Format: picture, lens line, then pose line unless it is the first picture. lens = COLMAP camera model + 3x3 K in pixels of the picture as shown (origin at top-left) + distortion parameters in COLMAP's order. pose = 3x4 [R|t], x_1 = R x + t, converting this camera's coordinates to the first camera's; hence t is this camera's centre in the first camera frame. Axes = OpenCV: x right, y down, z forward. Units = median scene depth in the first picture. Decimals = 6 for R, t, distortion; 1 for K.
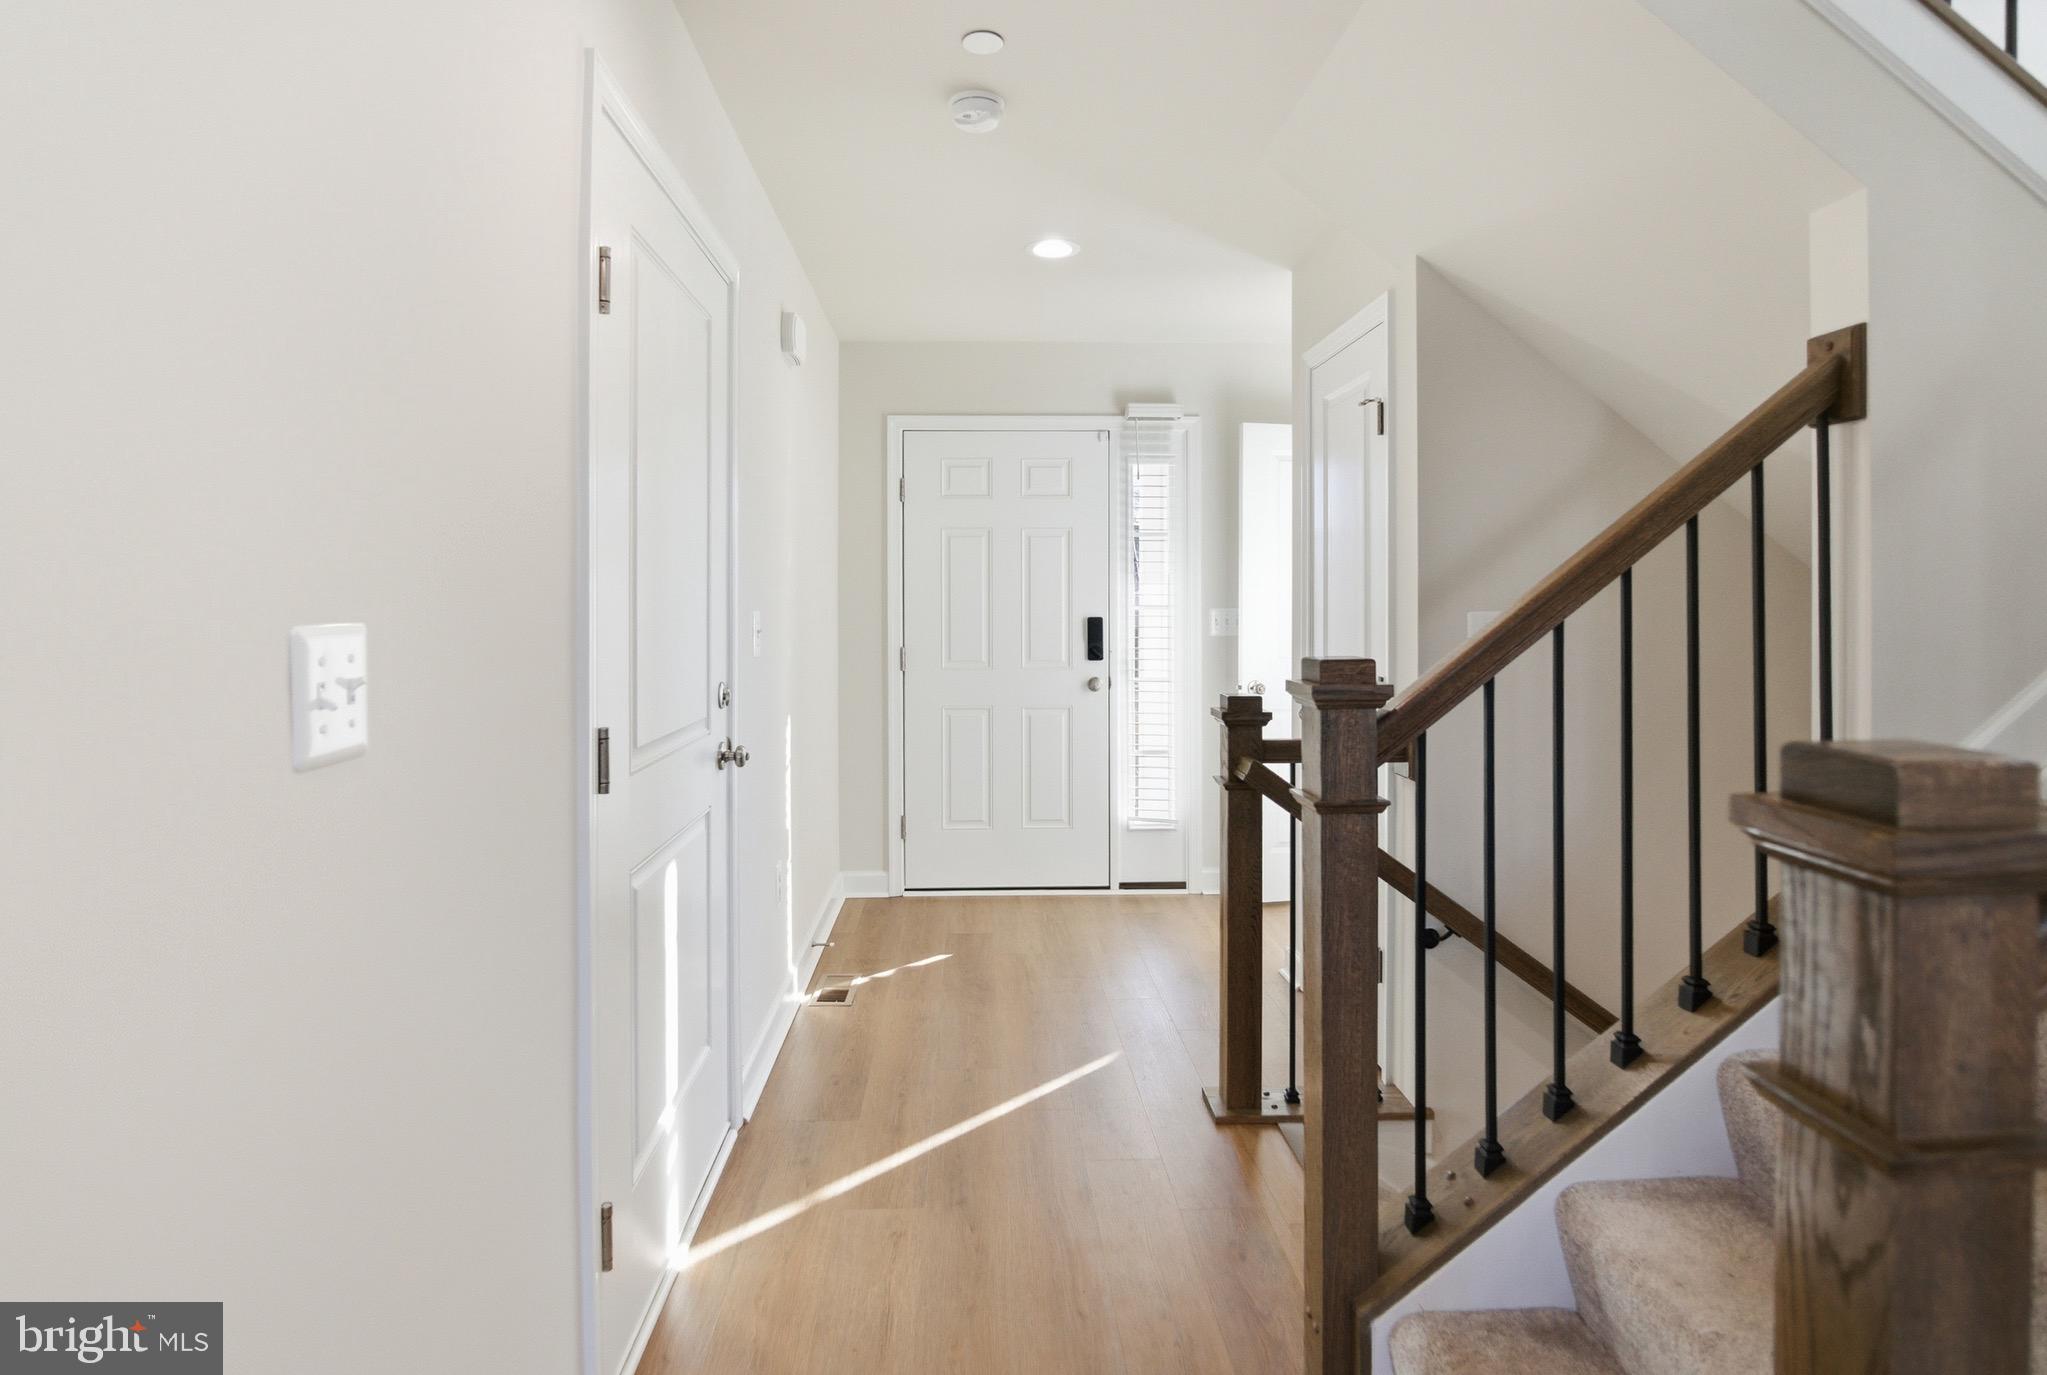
lens RADIAL K [[1097.3, 0, 989.2], [0, 1097.3, 598.9], [0, 0, 1]] dist [-0.005308, -0.006648]
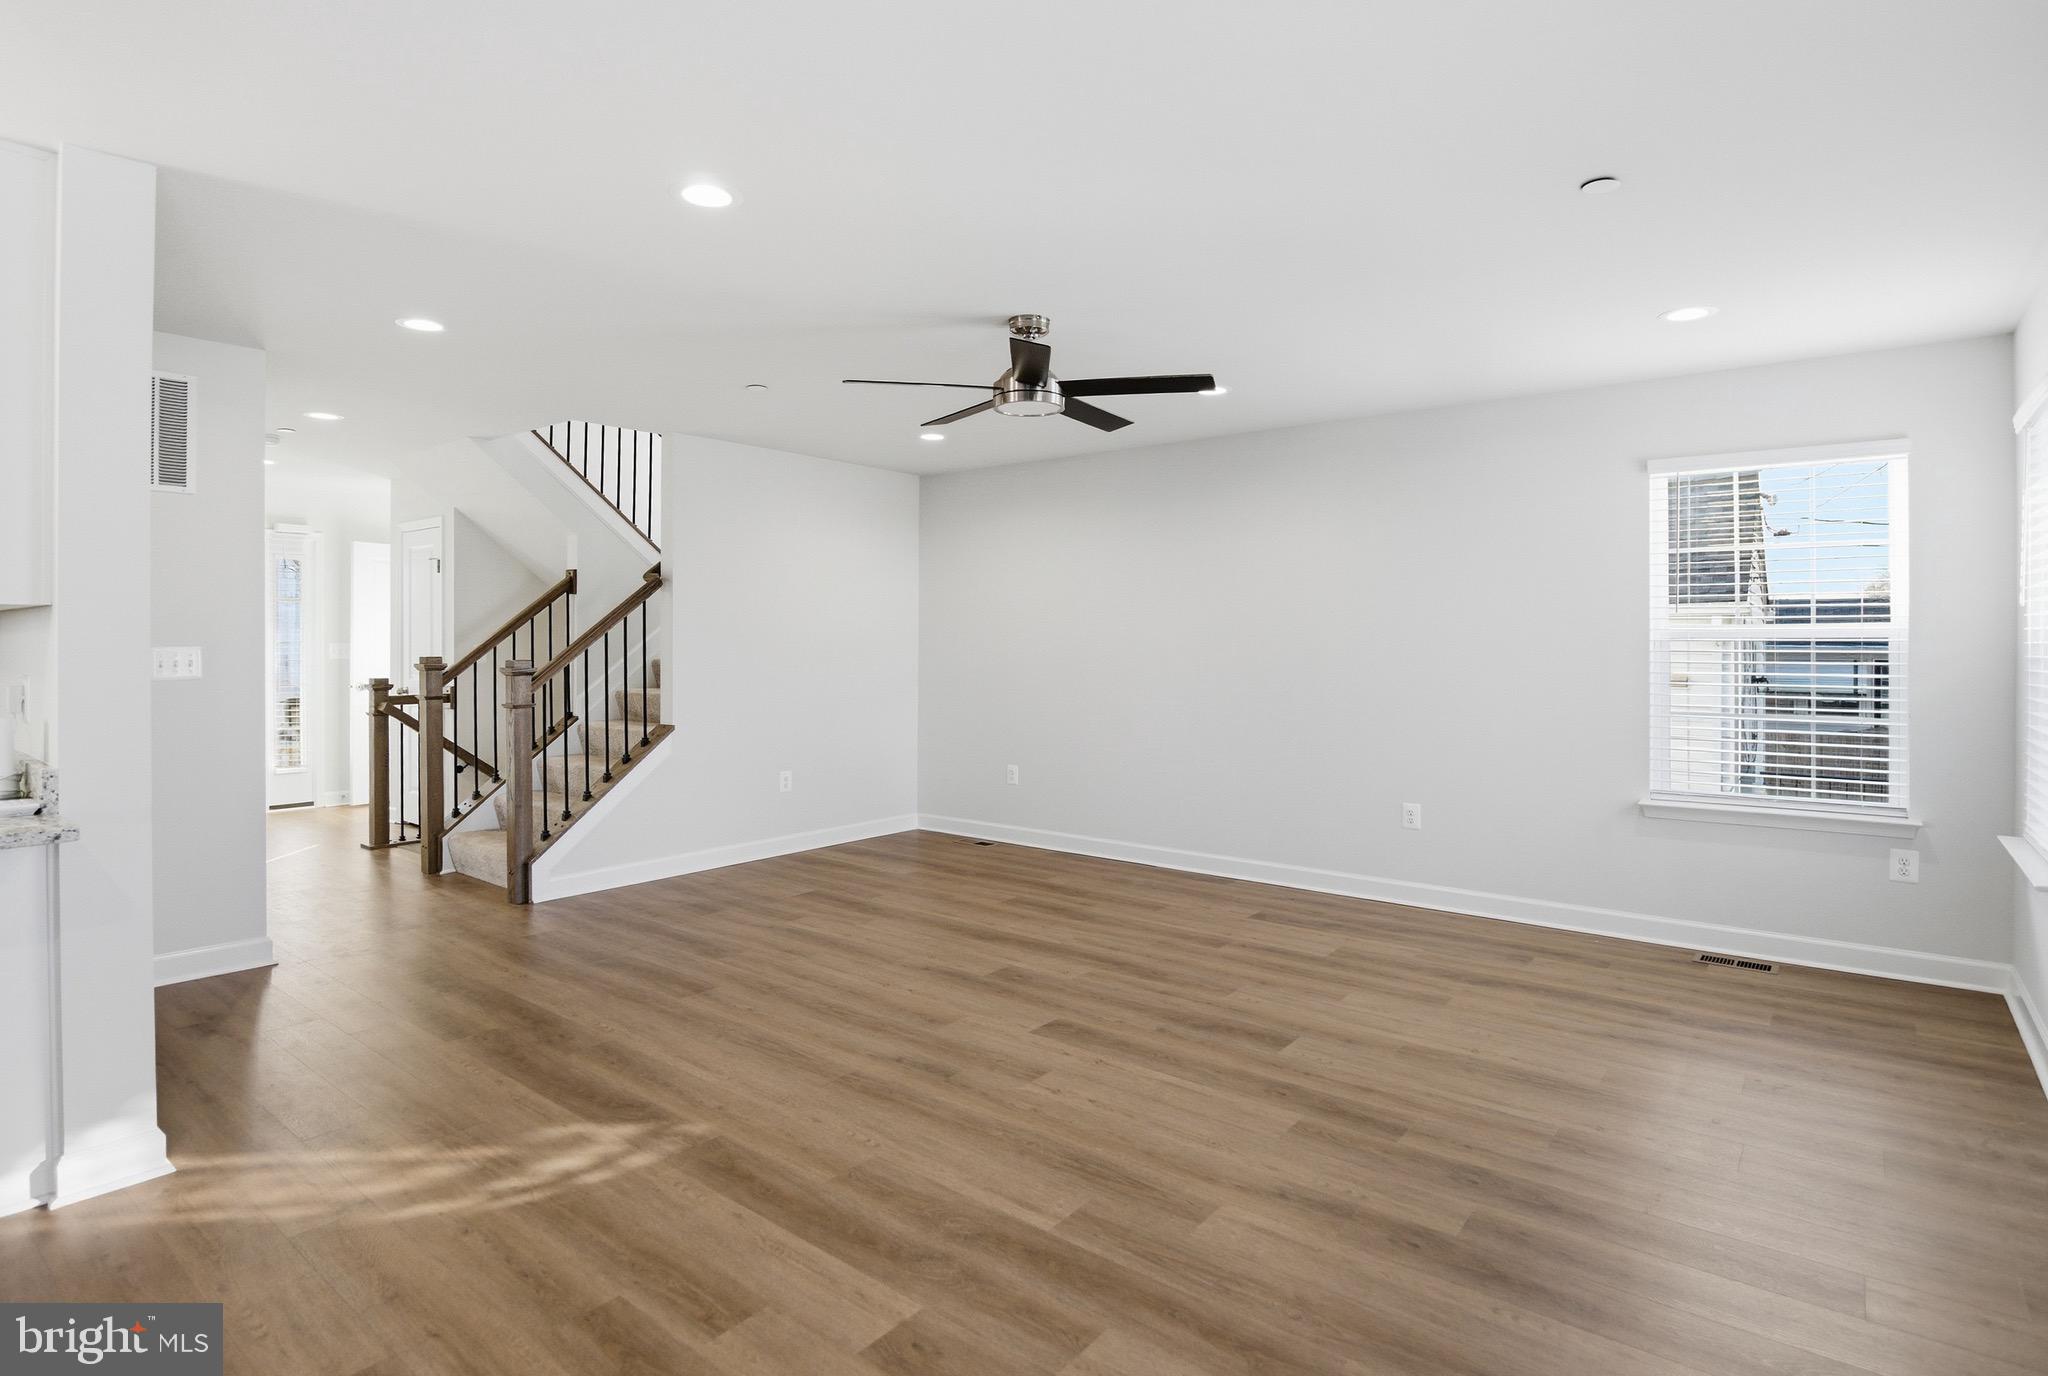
lens RADIAL K [[1073.0, 0, 1014.3], [0, 1073.0, 649.1], [0, 0, 1]] dist [-0.006340, -0.001203]
pose [[0.655876, -0.004009, 0.754858, -0.665509], [-0.005210, 0.999938, 0.009838, -0.009612], [-0.754851, -0.010385, 0.655815, -1.693564]]
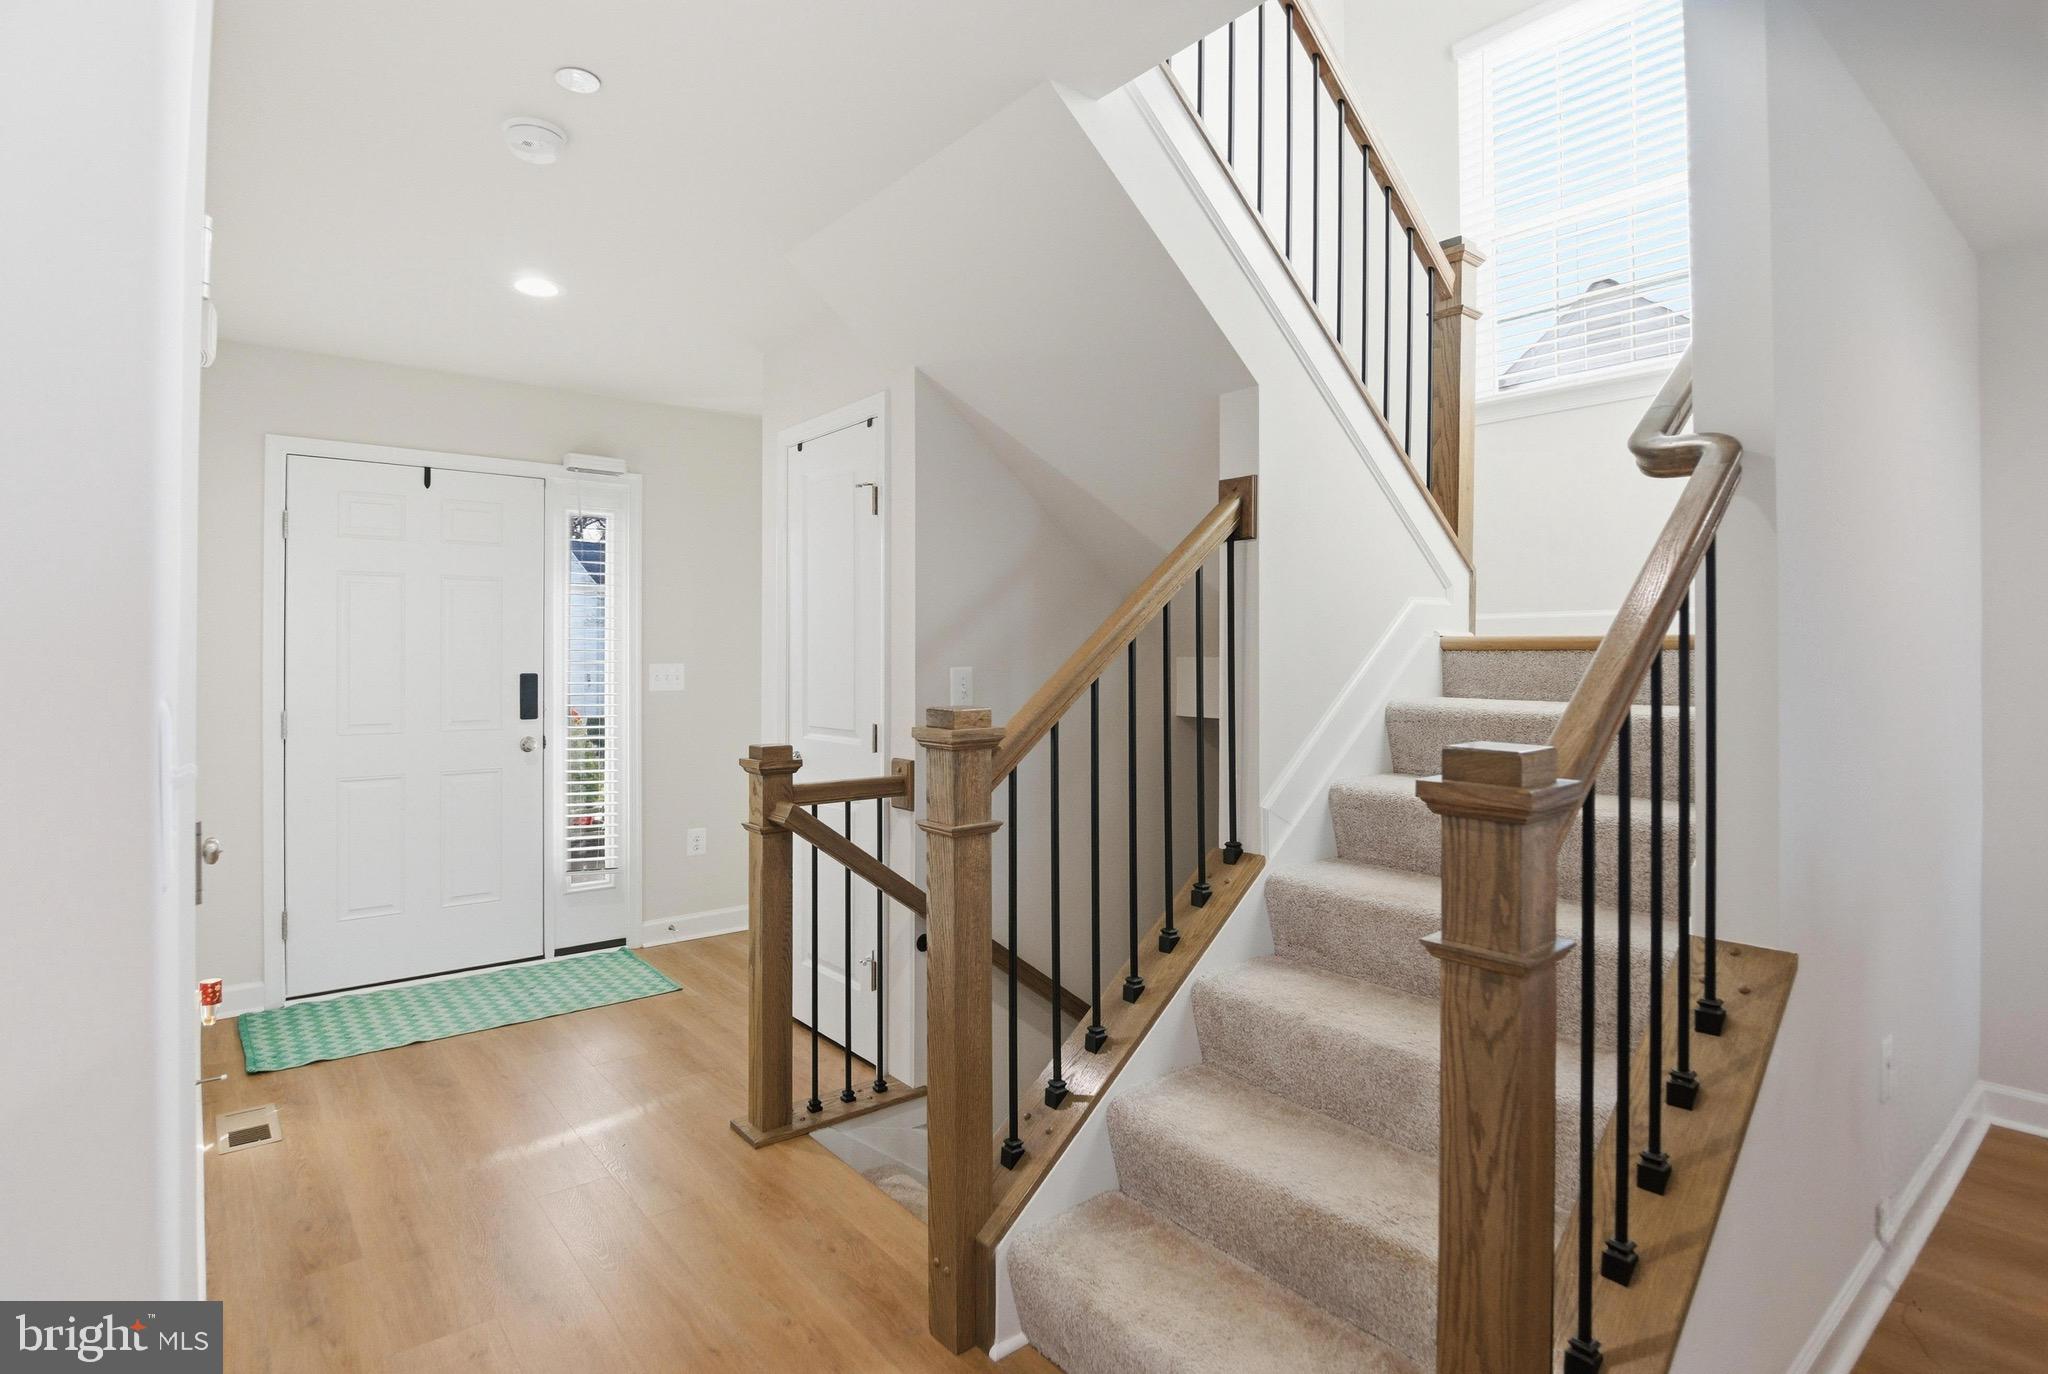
lens RADIAL K [[1073.0, 0, 1014.3], [0, 1073.0, 648.1], [0, 0, 1]] dist [-0.006340, -0.001203]
pose [[0.798799, 0.005562, 0.601572, -0.218780], [-0.003178, 0.999982, -0.005026, -0.003387], [-0.601589, 0.002103, 0.798803, 0.014537]]
